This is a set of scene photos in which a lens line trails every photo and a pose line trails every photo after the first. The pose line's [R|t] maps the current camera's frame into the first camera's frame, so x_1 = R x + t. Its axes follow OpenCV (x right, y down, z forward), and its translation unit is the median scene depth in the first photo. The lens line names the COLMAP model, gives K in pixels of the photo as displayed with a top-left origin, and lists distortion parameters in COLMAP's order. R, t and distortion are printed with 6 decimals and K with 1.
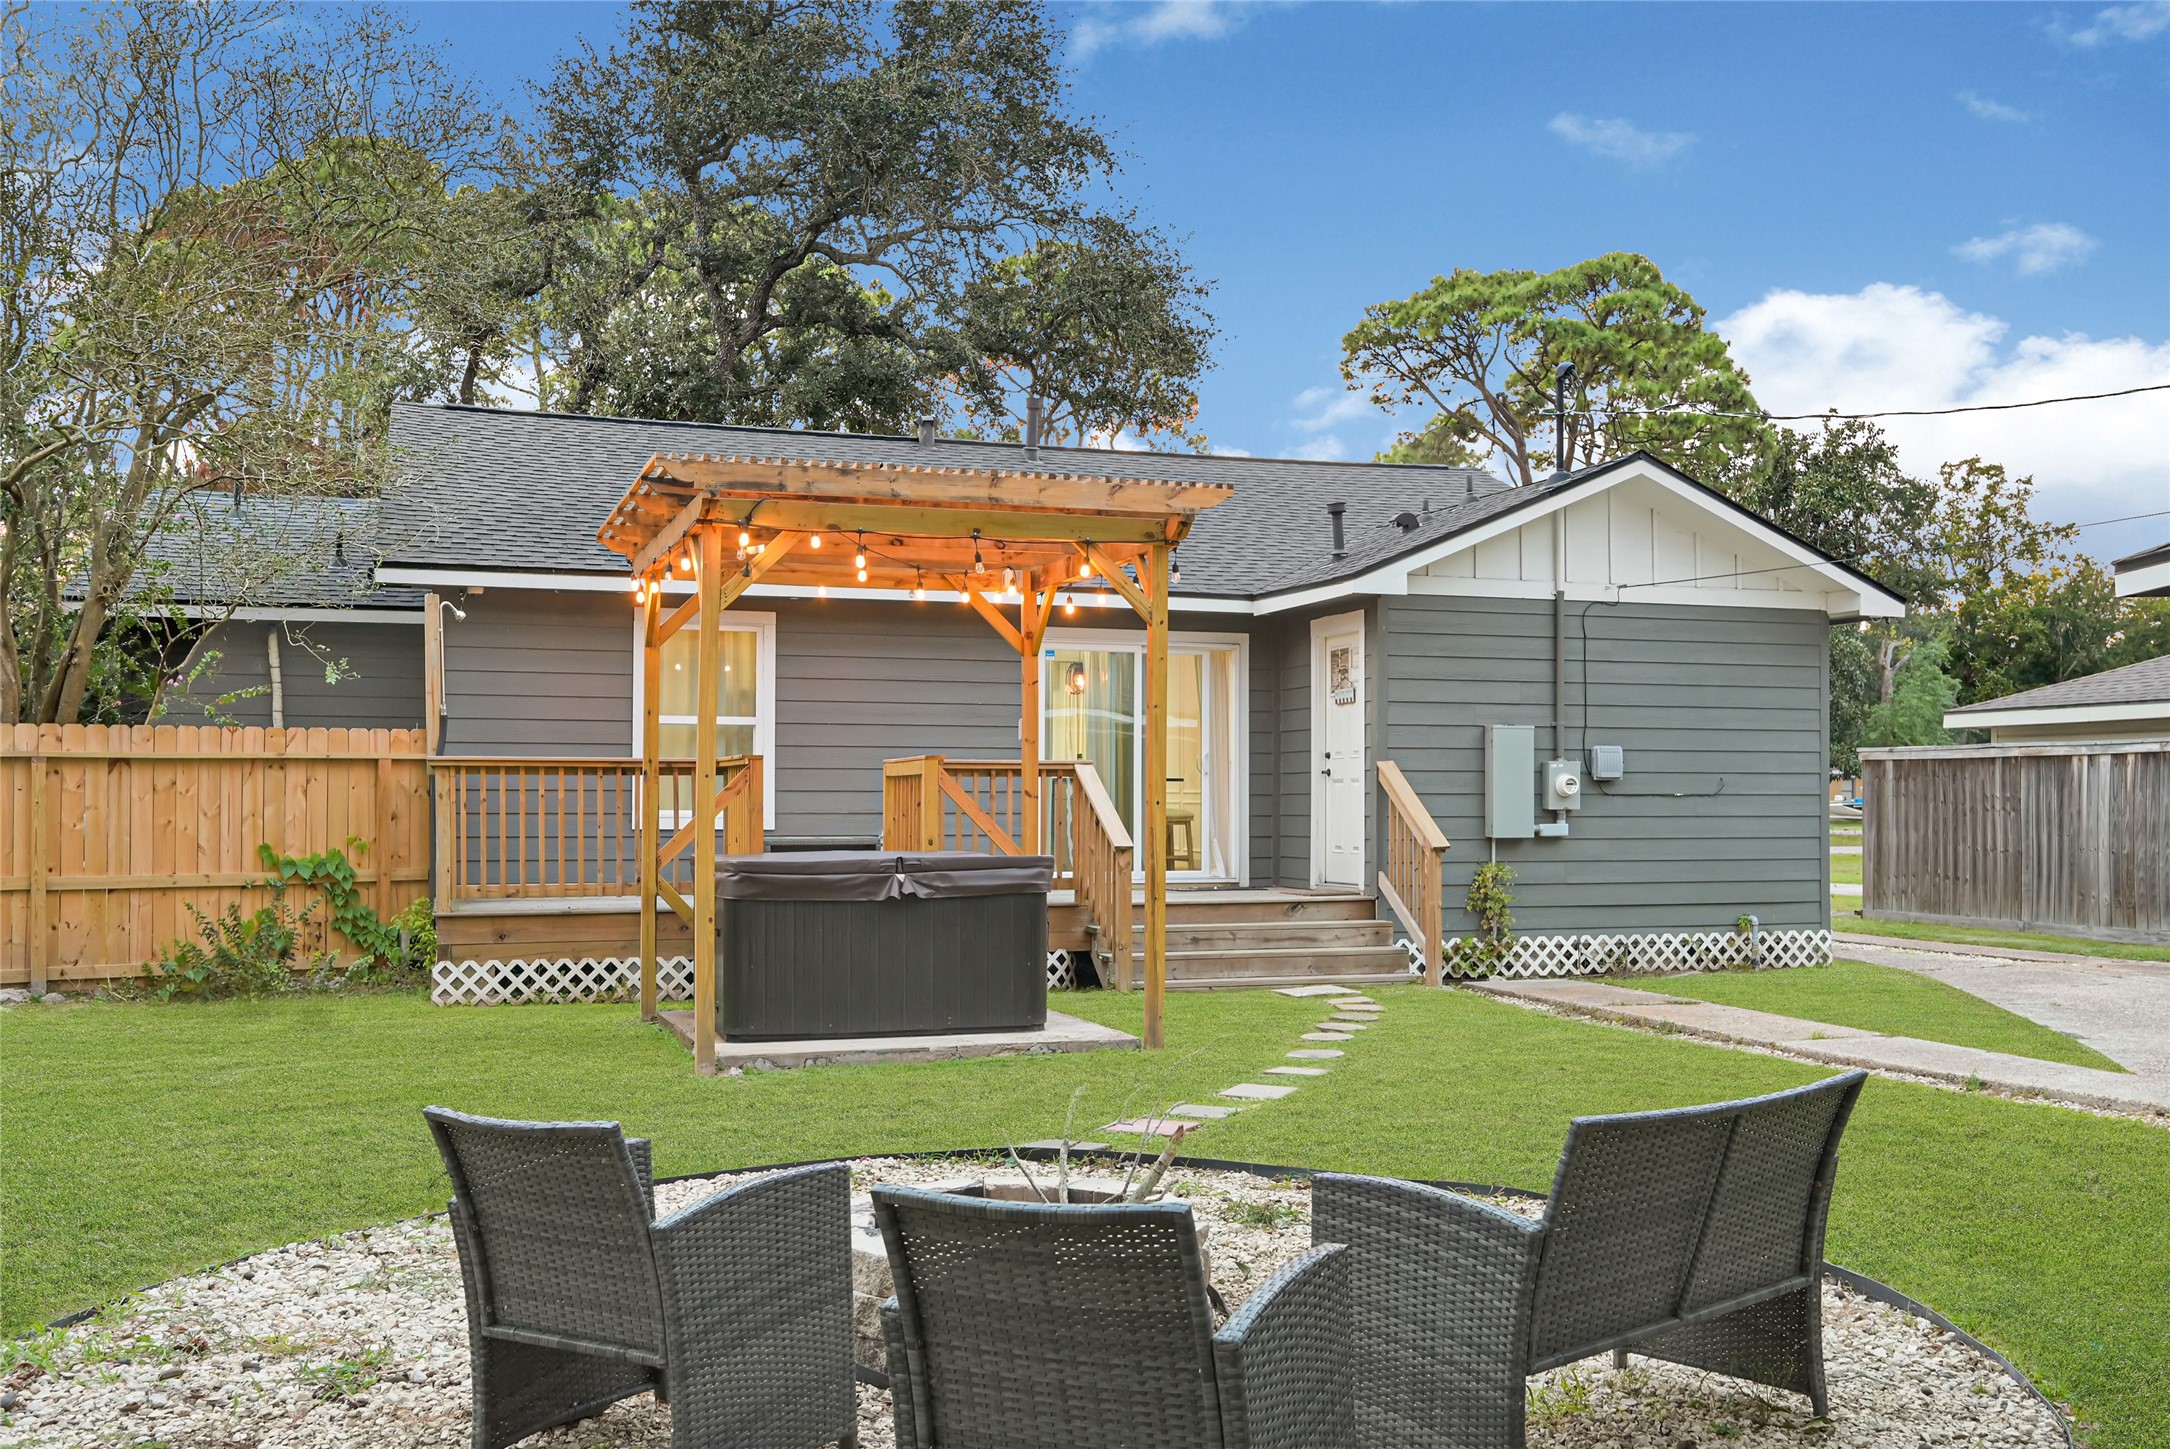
lens RADIAL K [[1967.8, 0, 1078.2], [0, 1967.8, 736.4], [0, 0, 1]] dist [-0.003872, 0.000000]
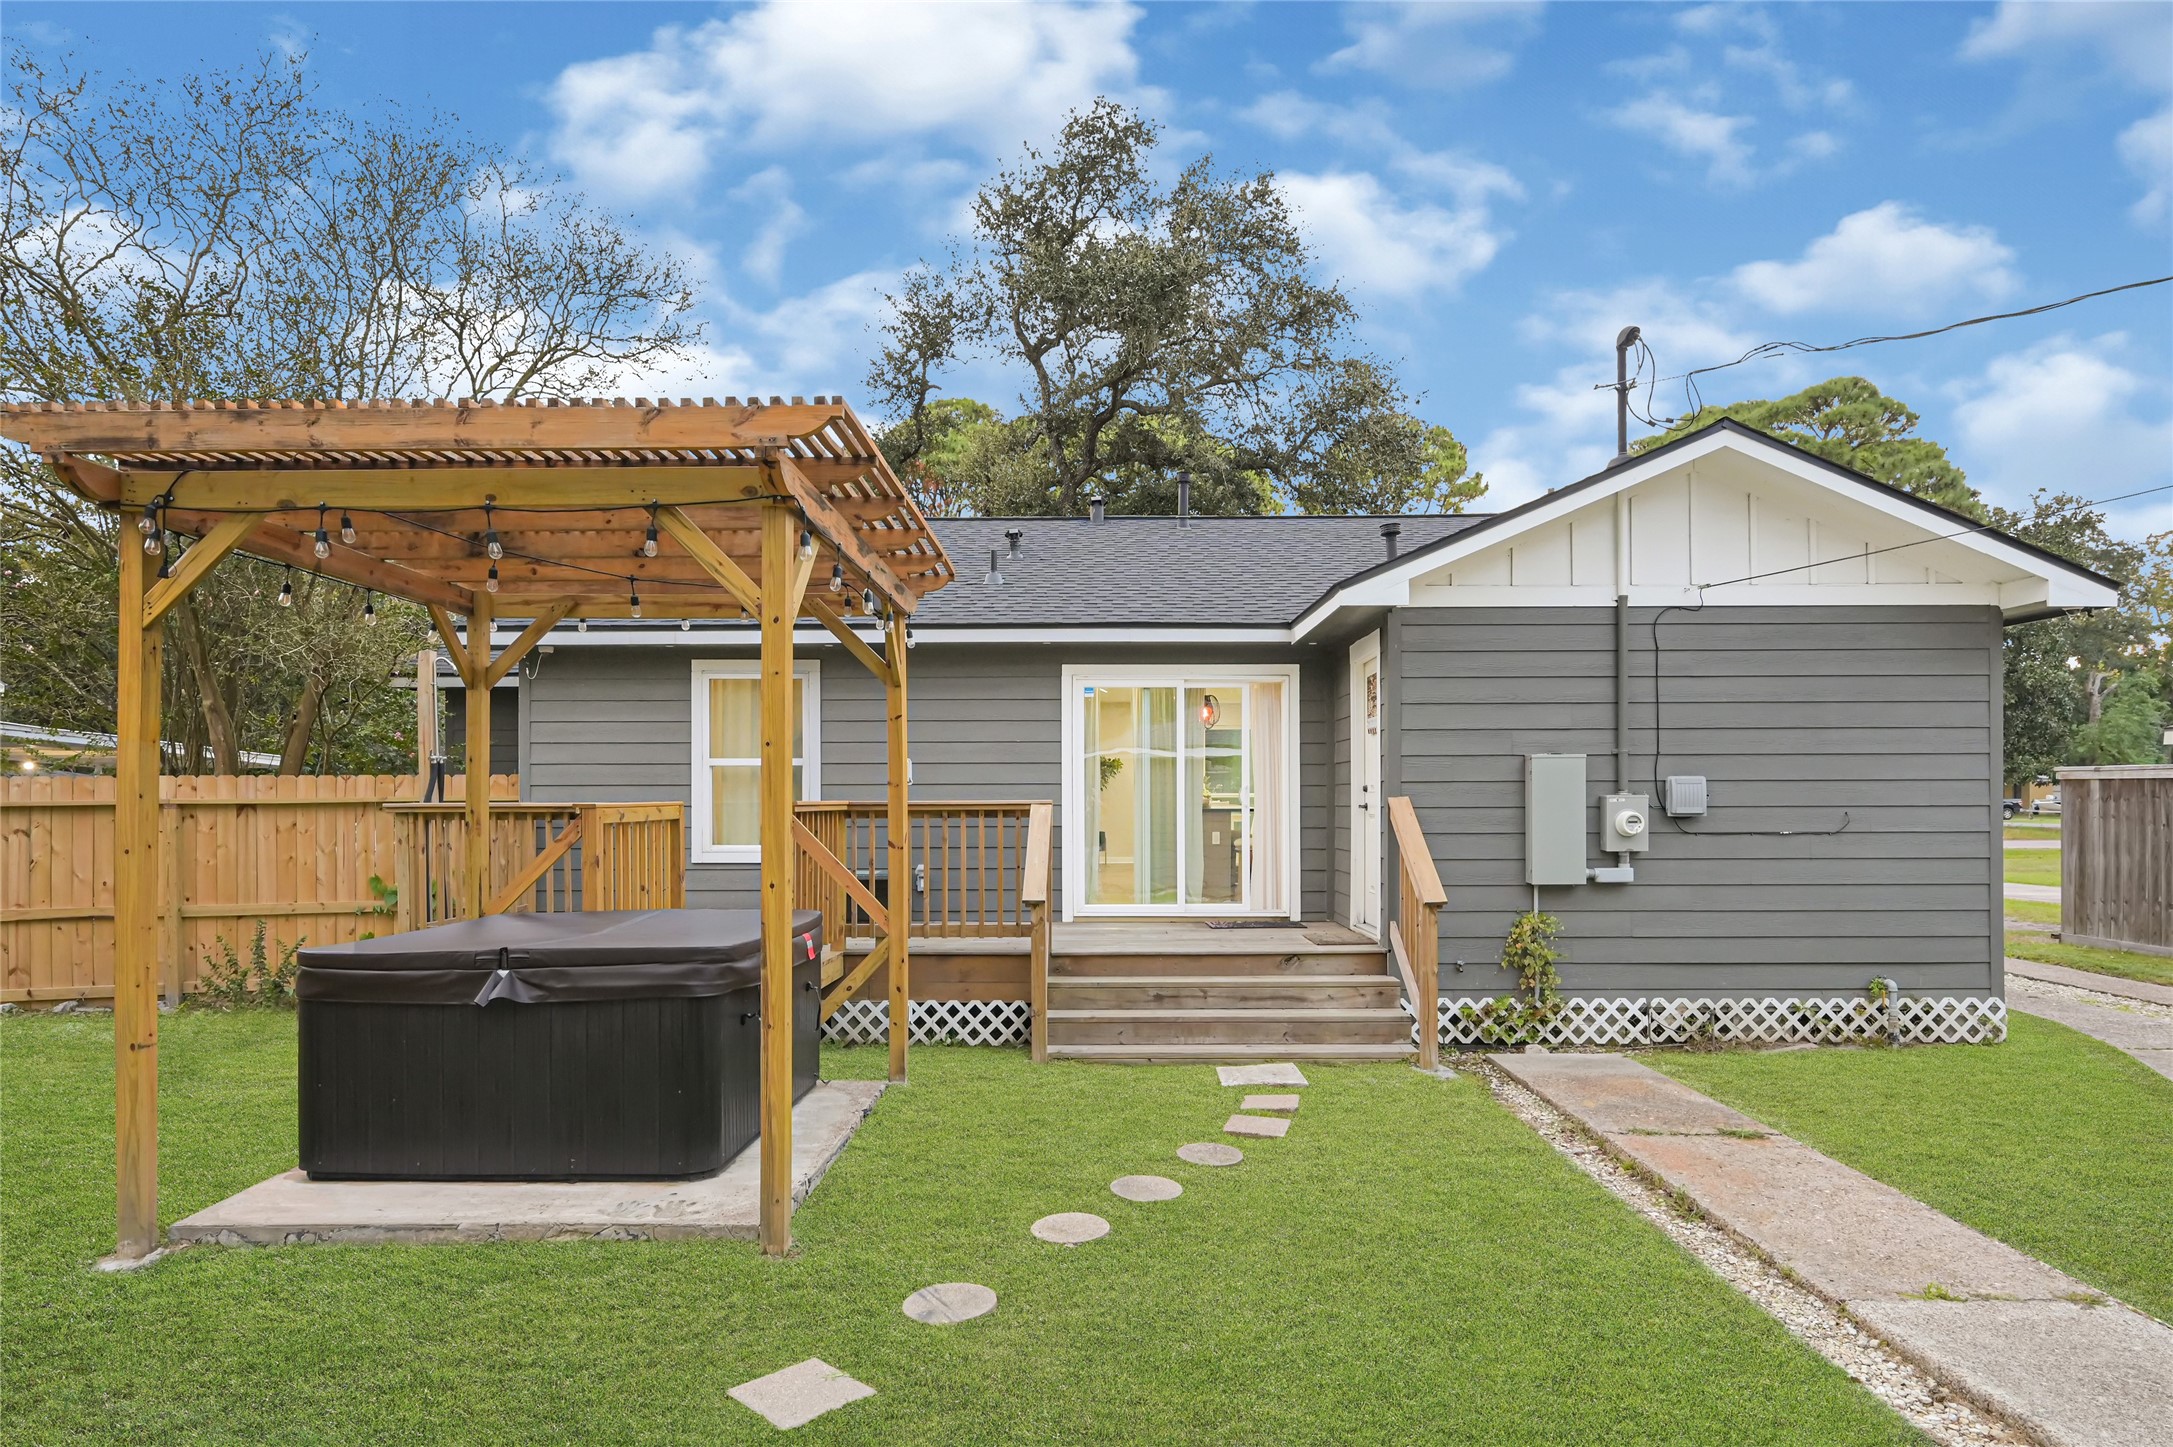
lens RADIAL K [[1162.0, 0, 1091.3], [0, 1162.0, 784.8], [0, 0, 1]] dist [-0.002588, 0.000506]
pose [[0.948095, -0.008776, -0.317865, 0.186738], [0.015459, 0.999709, 0.018508, -0.004622], [0.317610, -0.022461, 0.947955, 0.448556]]
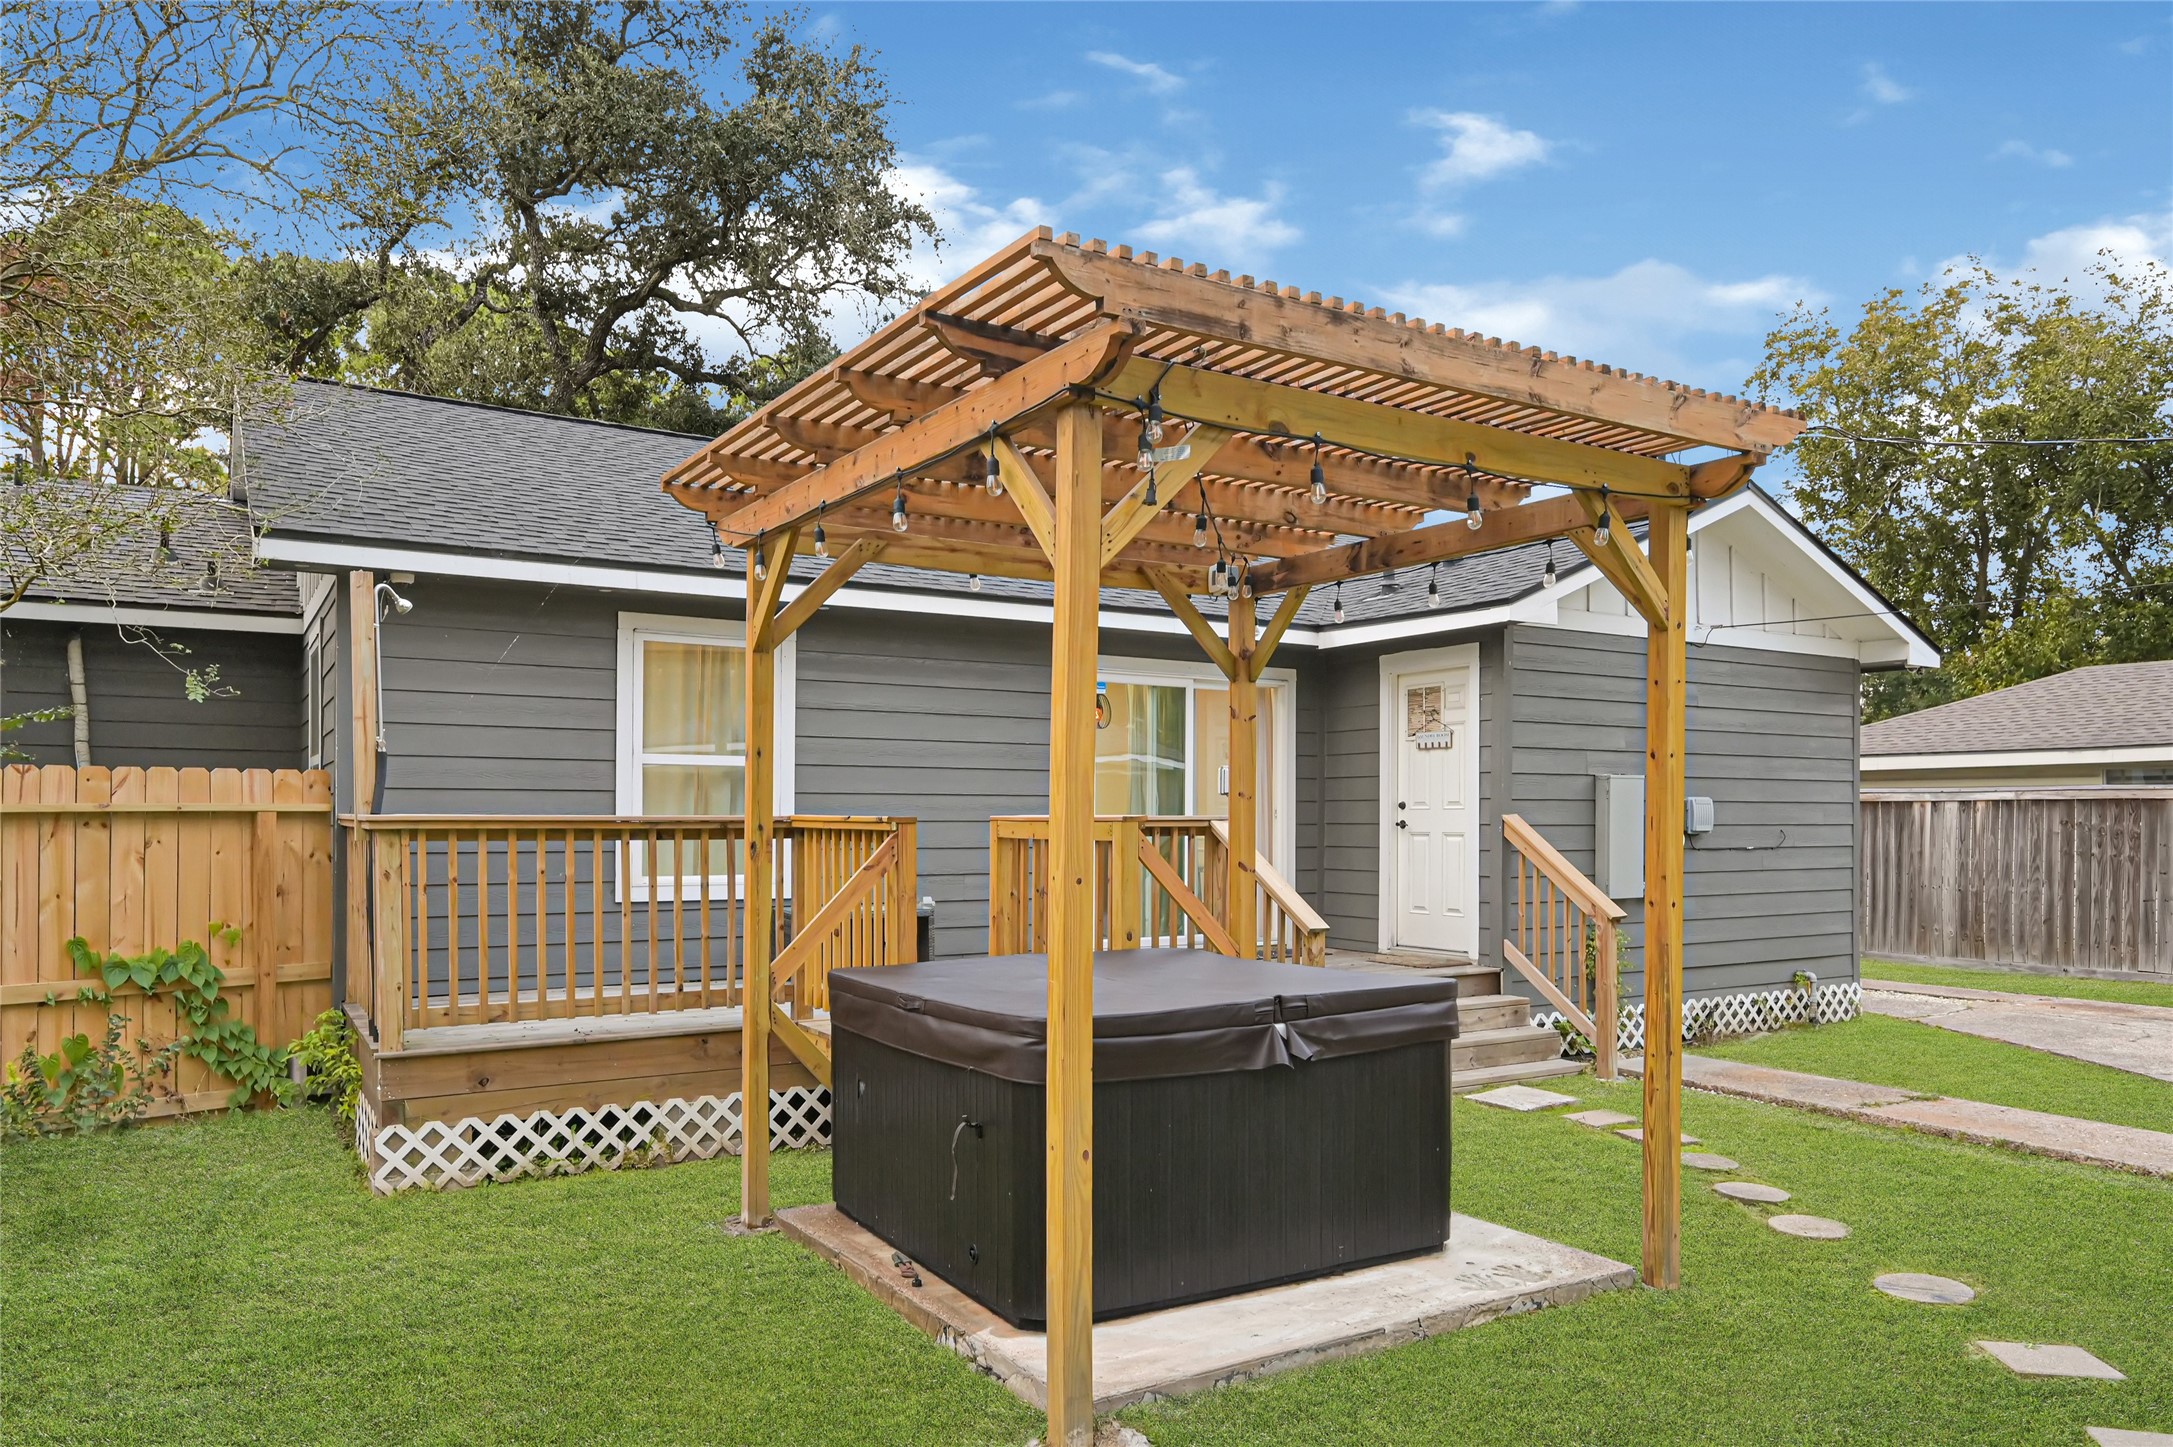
lens RADIAL K [[1463.8, 0, 1085.4], [0, 1463.8, 795.7], [0, 0, 1]] dist [-0.006725, 0.002617]
pose [[0.972623, 0.004086, 0.232353, -0.177279], [-0.008637, 0.999790, 0.018571, -0.006237], [-0.232228, -0.020069, 0.972454, 0.396265]]
